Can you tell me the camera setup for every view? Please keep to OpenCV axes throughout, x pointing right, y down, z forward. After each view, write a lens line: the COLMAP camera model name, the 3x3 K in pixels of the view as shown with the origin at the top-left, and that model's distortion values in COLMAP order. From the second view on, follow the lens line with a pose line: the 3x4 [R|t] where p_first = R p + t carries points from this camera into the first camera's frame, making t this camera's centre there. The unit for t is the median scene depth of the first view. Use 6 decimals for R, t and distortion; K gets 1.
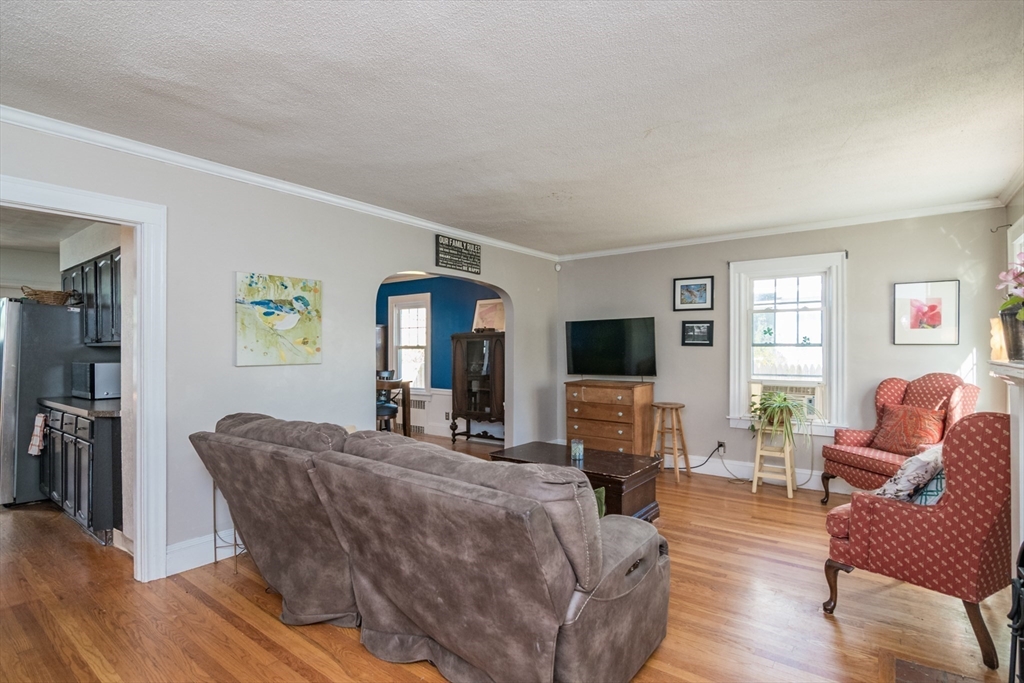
lens RADIAL K [[498.4, 0, 530.8], [0, 498.4, 348.5], [0, 0, 1]] dist [-0.013354, -0.002015]
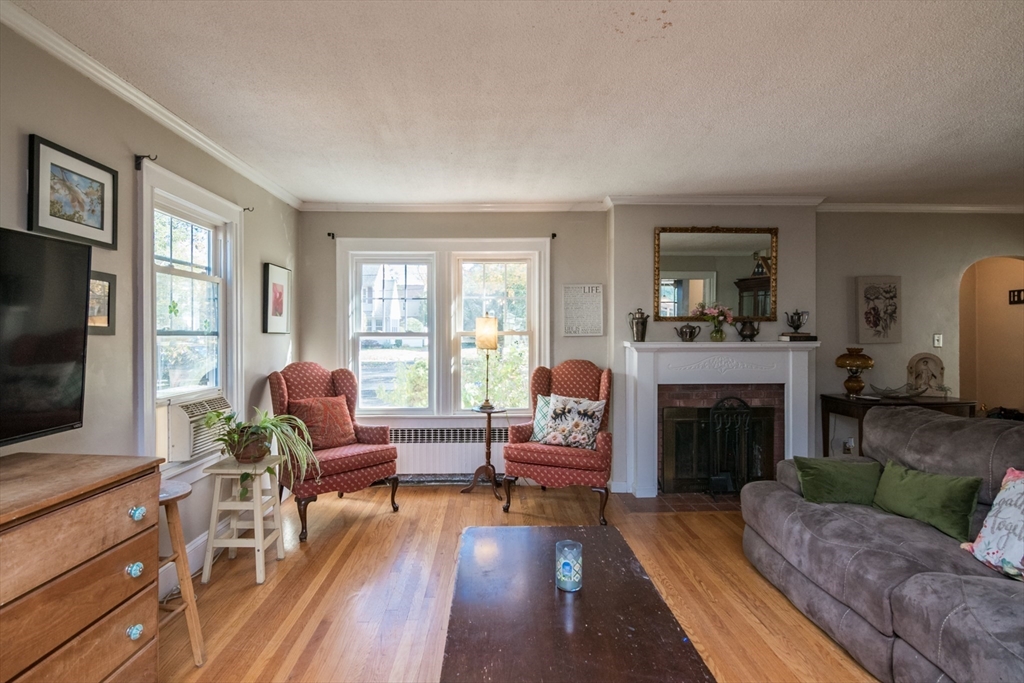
lens RADIAL K [[498.4, 0, 506.2], [0, 498.4, 337.3], [0, 0, 1]] dist [-0.013354, -0.002015]
pose [[-0.584532, -0.004668, 0.811357, -0.202178], [-0.000240, 0.999984, 0.005581, -0.005265], [-0.811370, 0.003068, -0.584524, 1.107146]]
